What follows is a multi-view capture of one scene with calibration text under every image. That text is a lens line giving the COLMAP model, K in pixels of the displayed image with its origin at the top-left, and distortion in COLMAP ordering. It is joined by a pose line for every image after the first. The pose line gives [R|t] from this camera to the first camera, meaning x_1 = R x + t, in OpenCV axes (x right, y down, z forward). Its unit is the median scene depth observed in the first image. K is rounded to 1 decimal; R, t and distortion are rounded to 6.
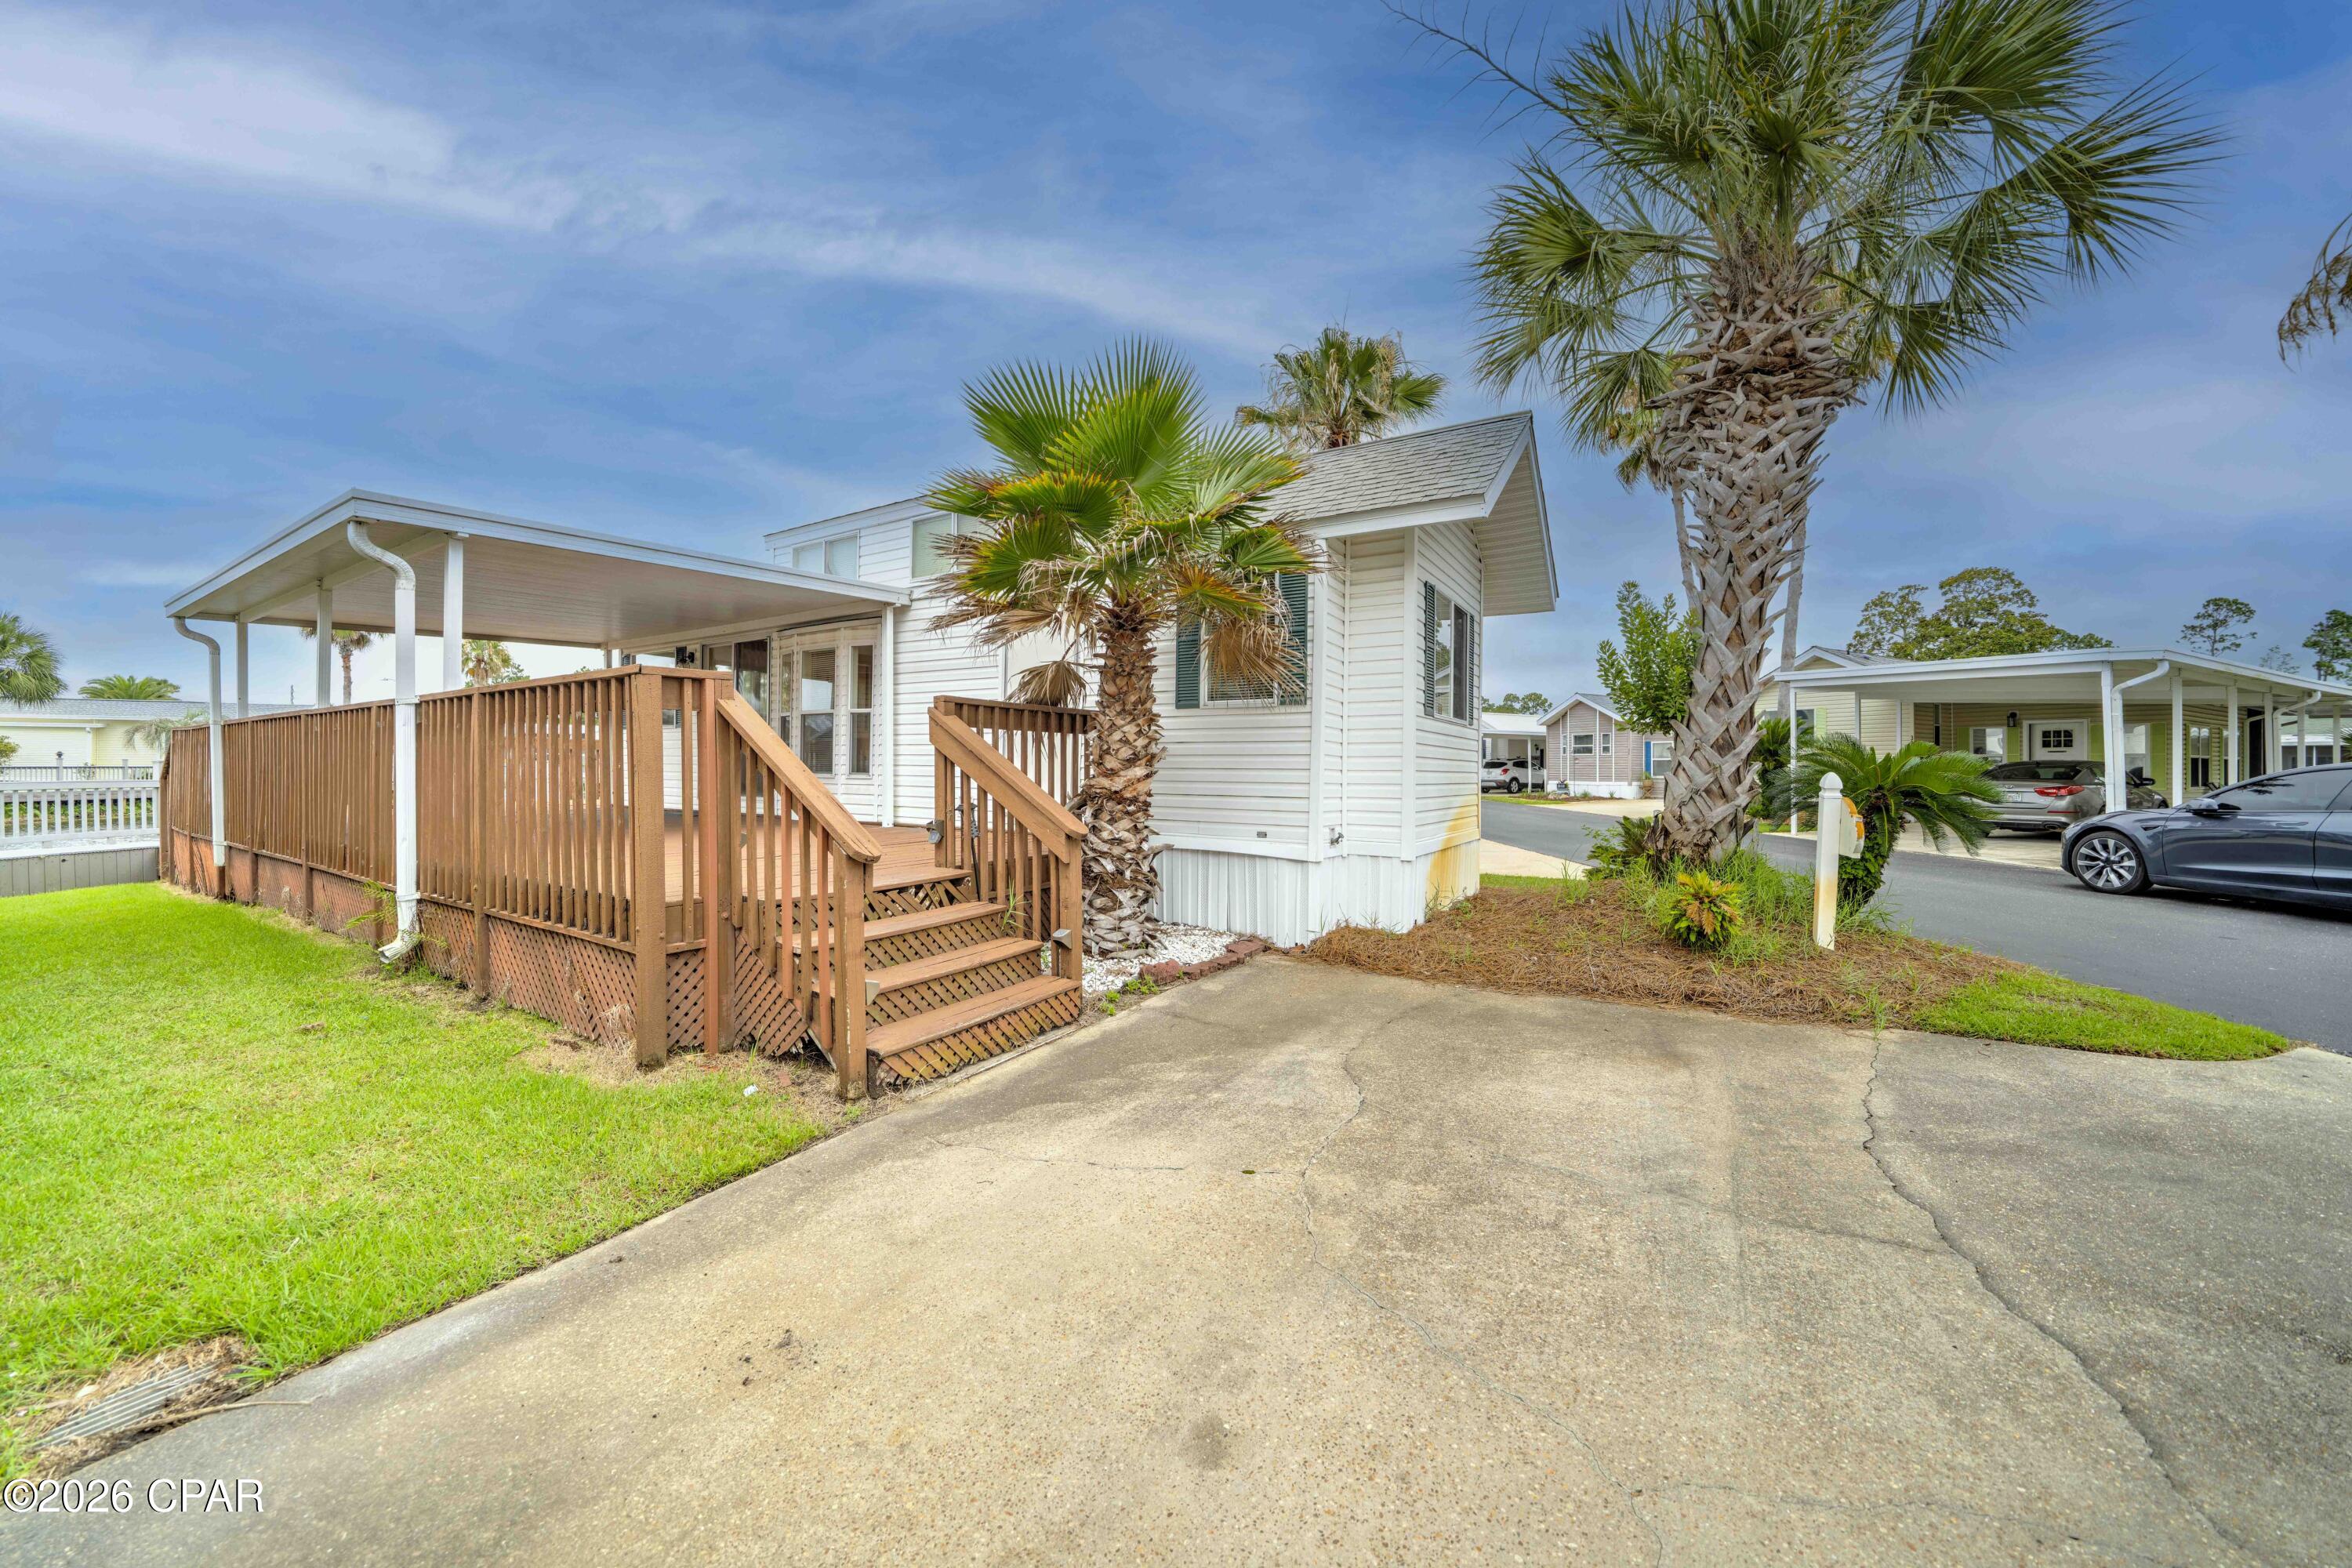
lens RADIAL K [[827.3, 0, 1178.7], [0, 827.3, 769.3], [0, 0, 1]] dist [-0.020432, 0.000218]
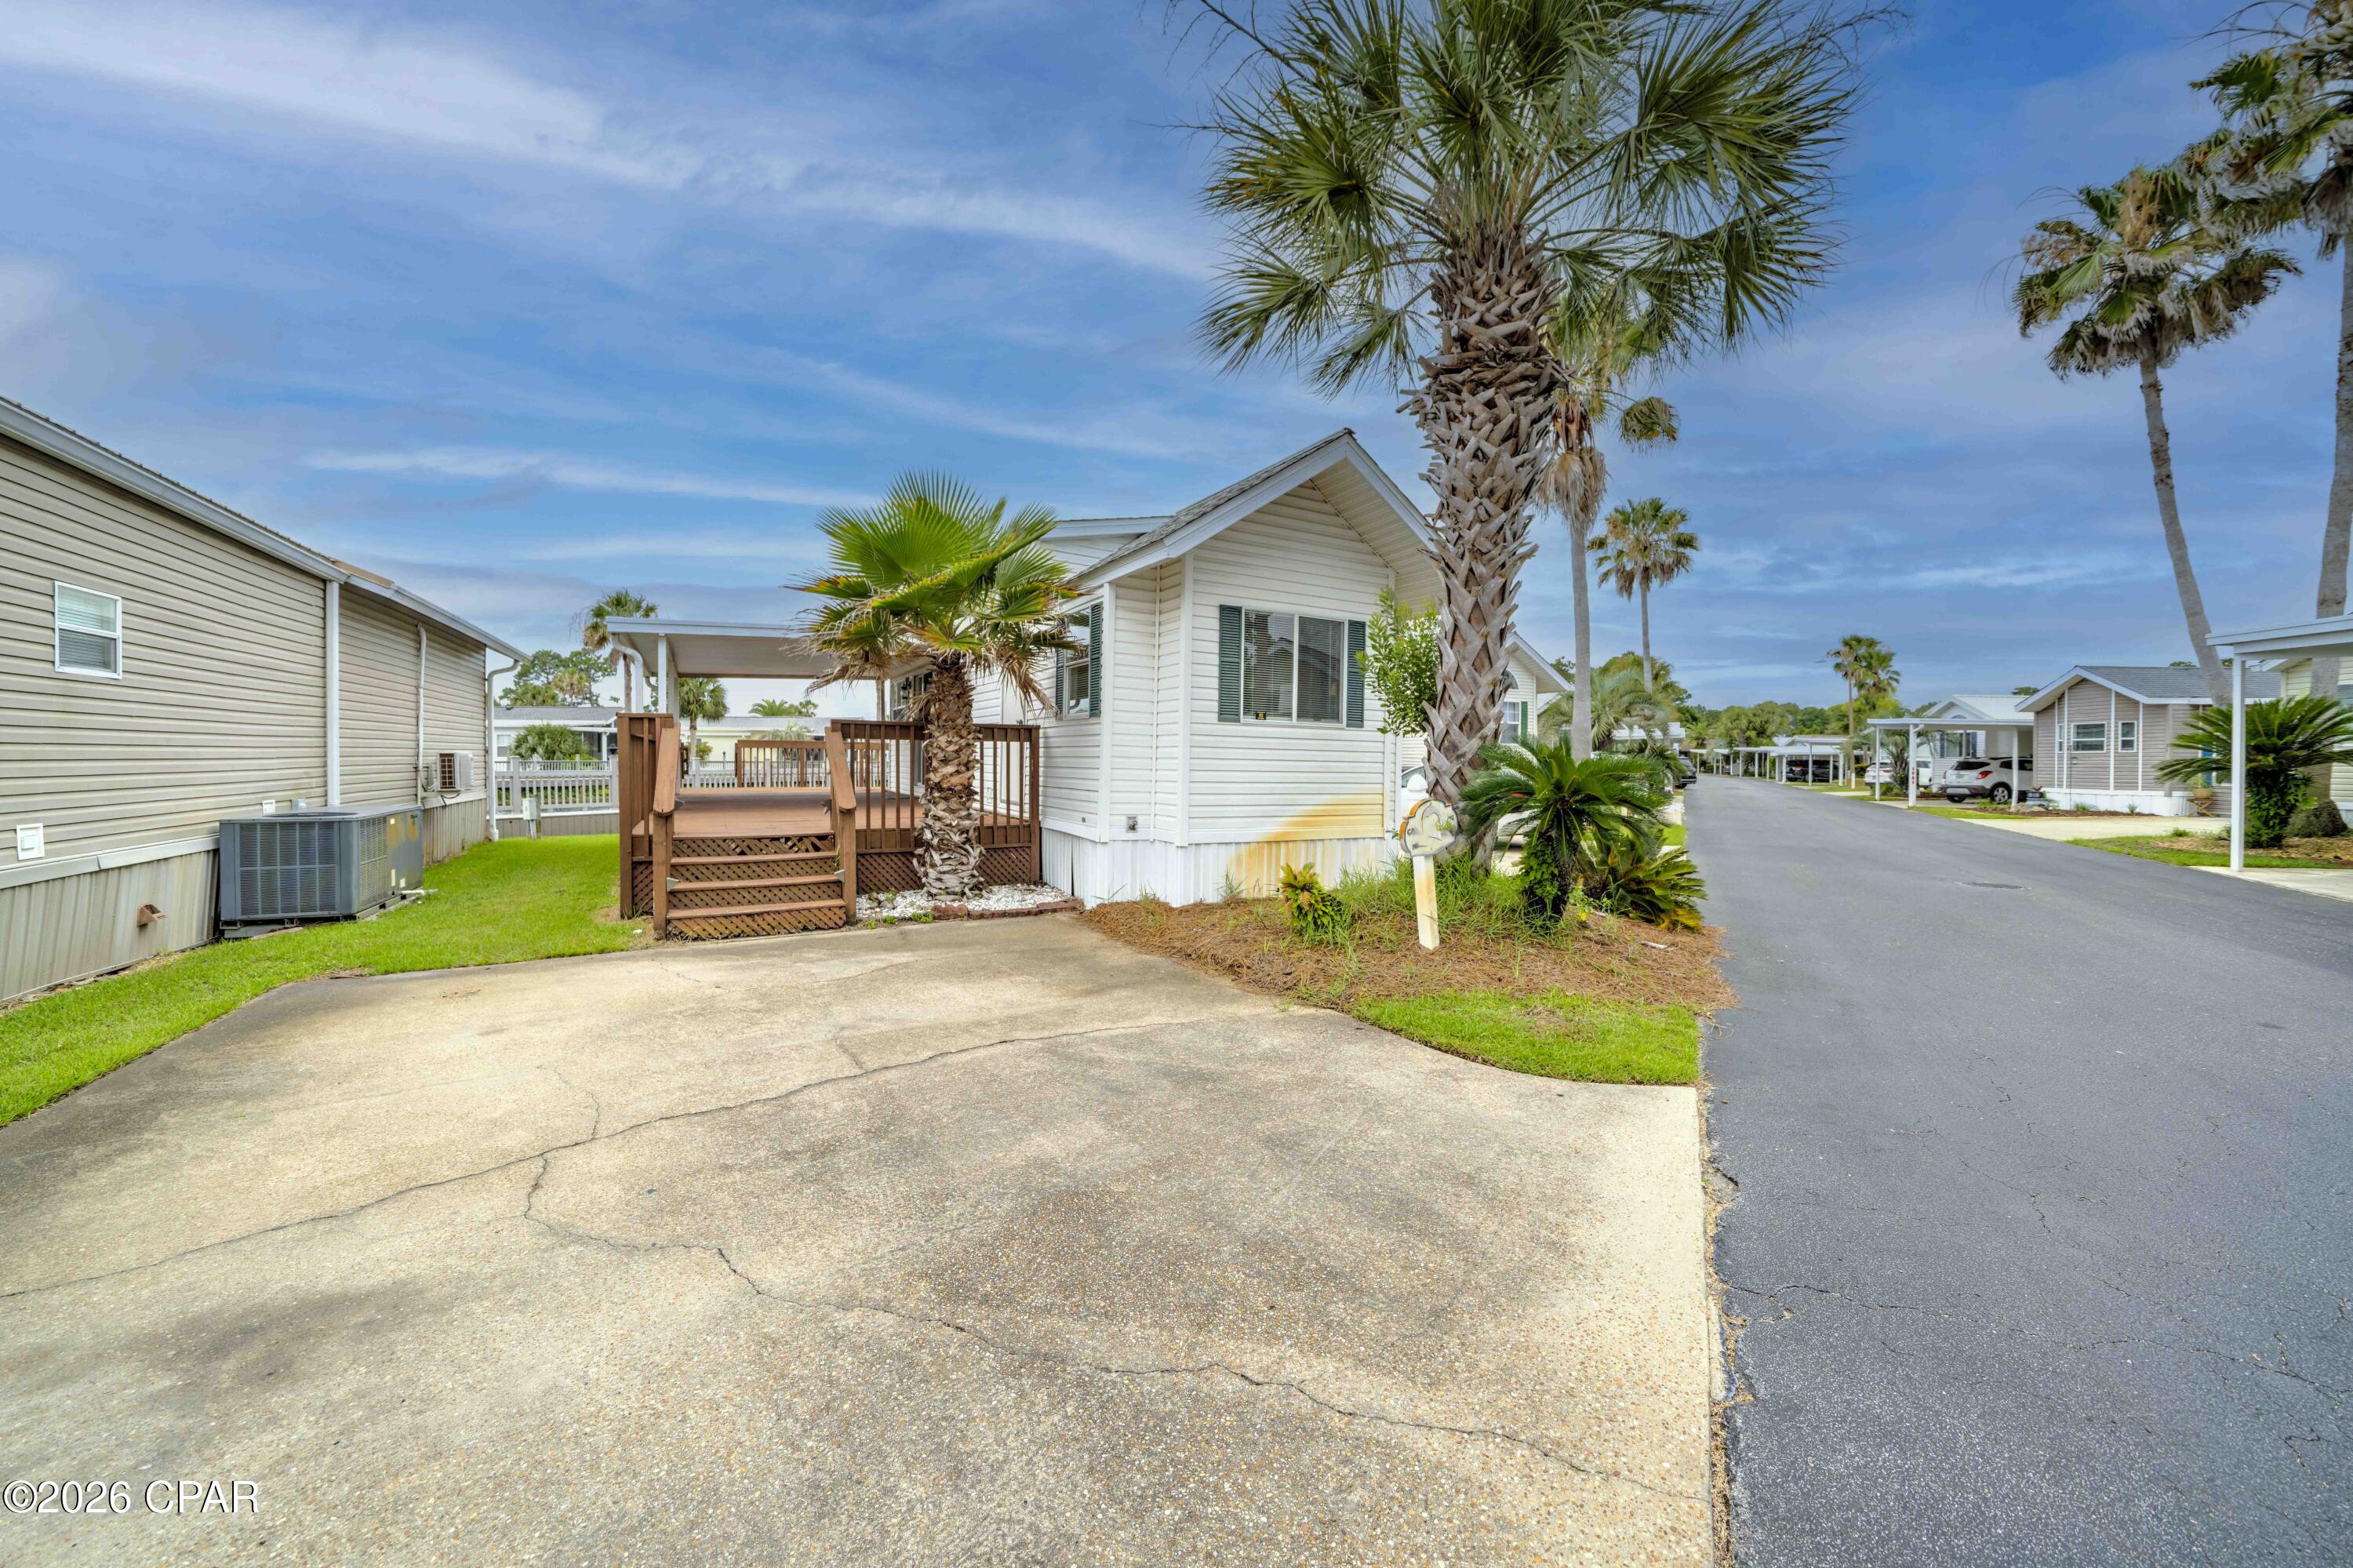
lens RADIAL K [[852.7, 0, 1179.3], [0, 852.7, 776.4], [0, 0, 1]] dist [-0.021621, 0.000061]
pose [[0.872750, 0.011287, -0.488036, 0.909275], [-0.005959, 0.999904, 0.012470, -0.004311], [0.488131, -0.007975, 0.872734, -0.065913]]
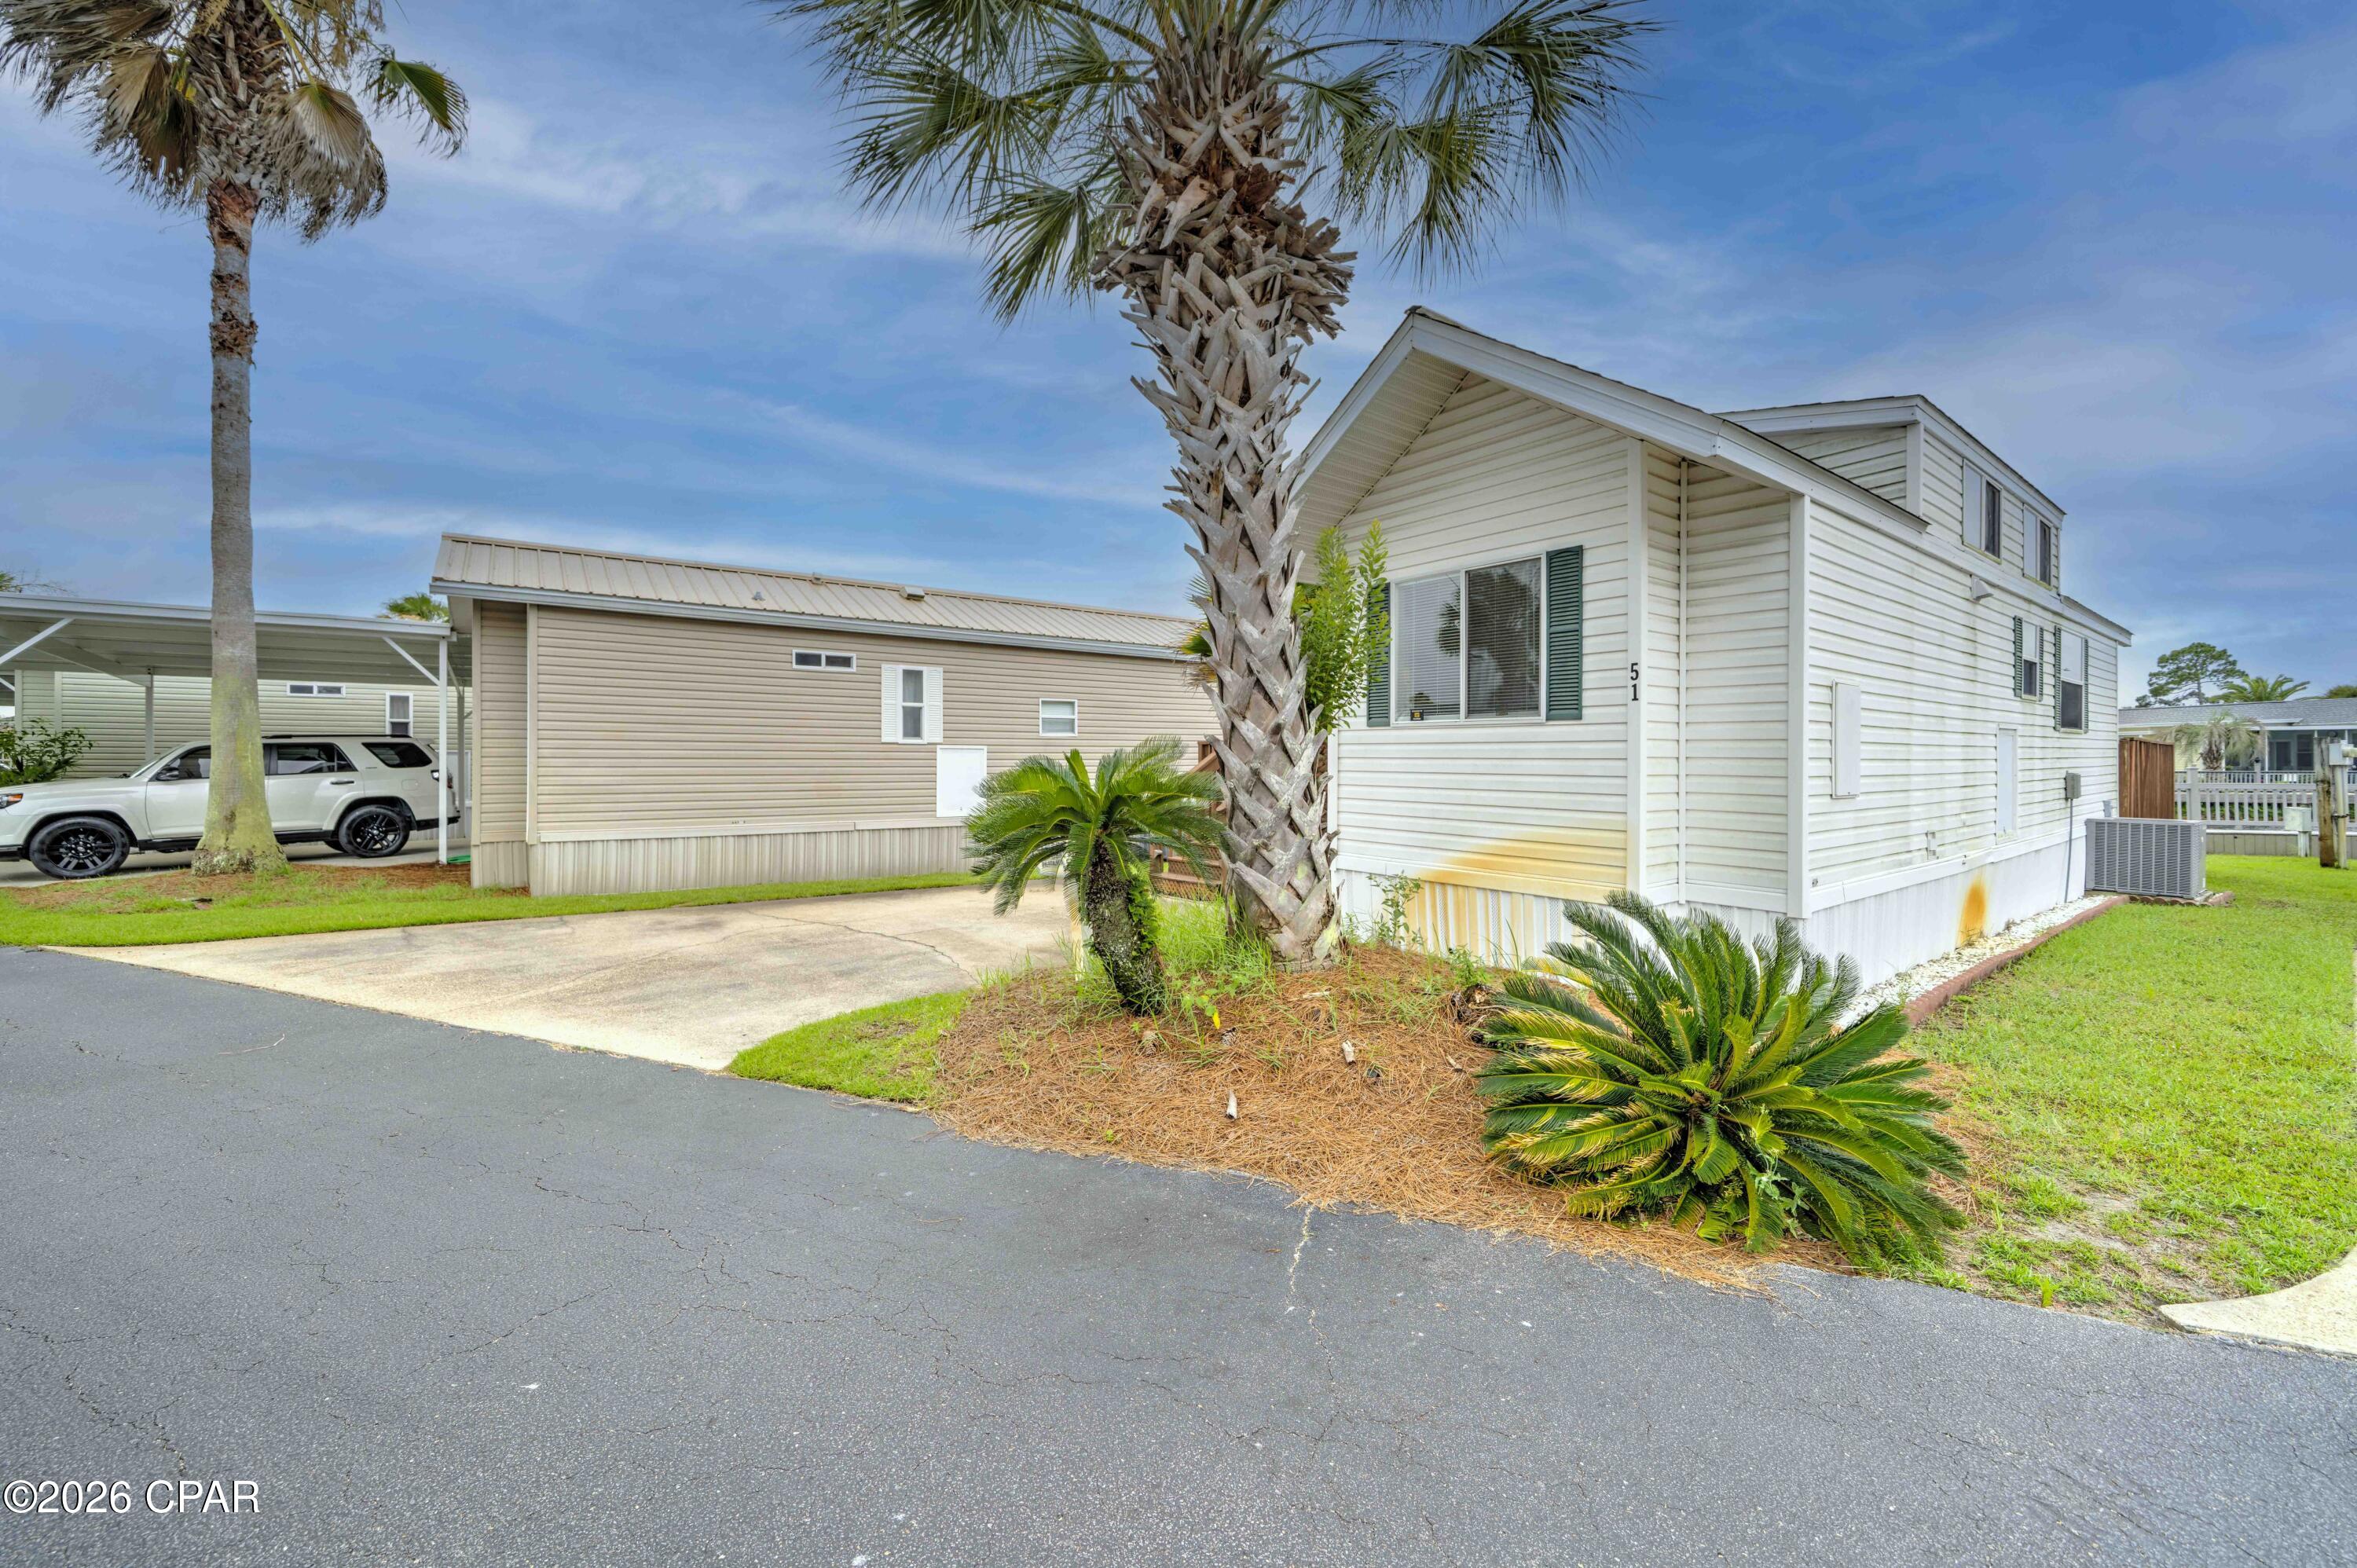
lens RADIAL K [[916.1, 0, 1178.5], [0, 916.1, 784.0], [0, 0, 1]] dist [-0.018022, 0.000031]
pose [[-0.358239, 0.016109, -0.933491, 1.502295], [-0.004057, 0.999815, 0.018811, -0.020539], [0.933621, 0.010526, -0.358108, 1.288456]]
